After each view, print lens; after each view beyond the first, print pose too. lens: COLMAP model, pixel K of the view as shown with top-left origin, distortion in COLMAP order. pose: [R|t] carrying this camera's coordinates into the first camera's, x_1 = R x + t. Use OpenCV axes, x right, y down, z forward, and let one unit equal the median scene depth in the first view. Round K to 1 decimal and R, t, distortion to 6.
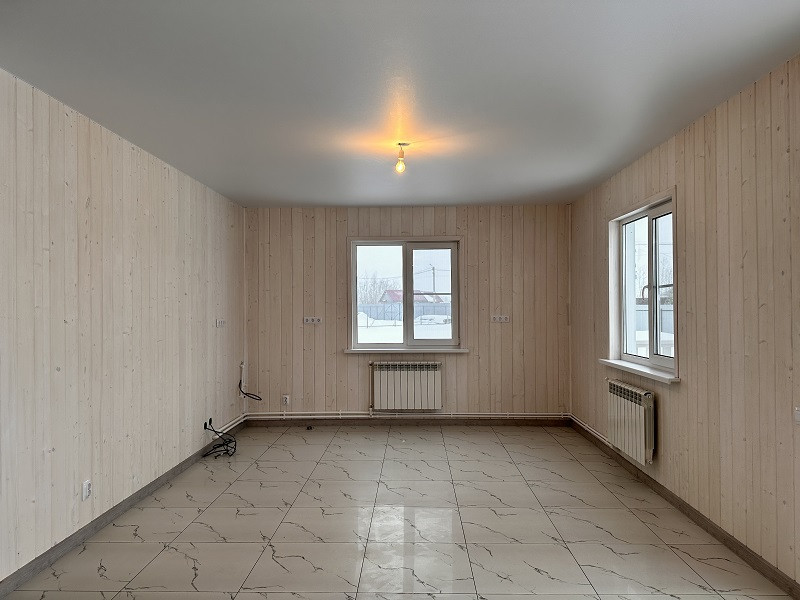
lens RADIAL K [[559.0, 0, 401.6], [0, 559.0, 302.8], [0, 0, 1]] dist [0.029534, -0.036975]
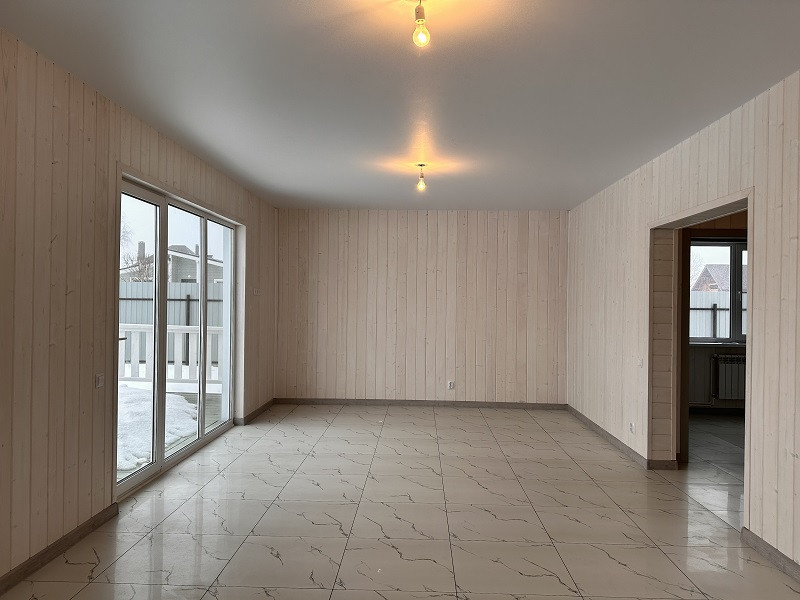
lens RADIAL K [[559.0, 0, 401.6], [0, 559.0, 302.2], [0, 0, 1]] dist [0.029534, -0.036975]
pose [[-0.999783, -0.008294, 0.019102, 0.004882], [-0.008502, 0.999905, -0.010817, 0.028694], [-0.019011, -0.010977, -0.999759, 2.018421]]
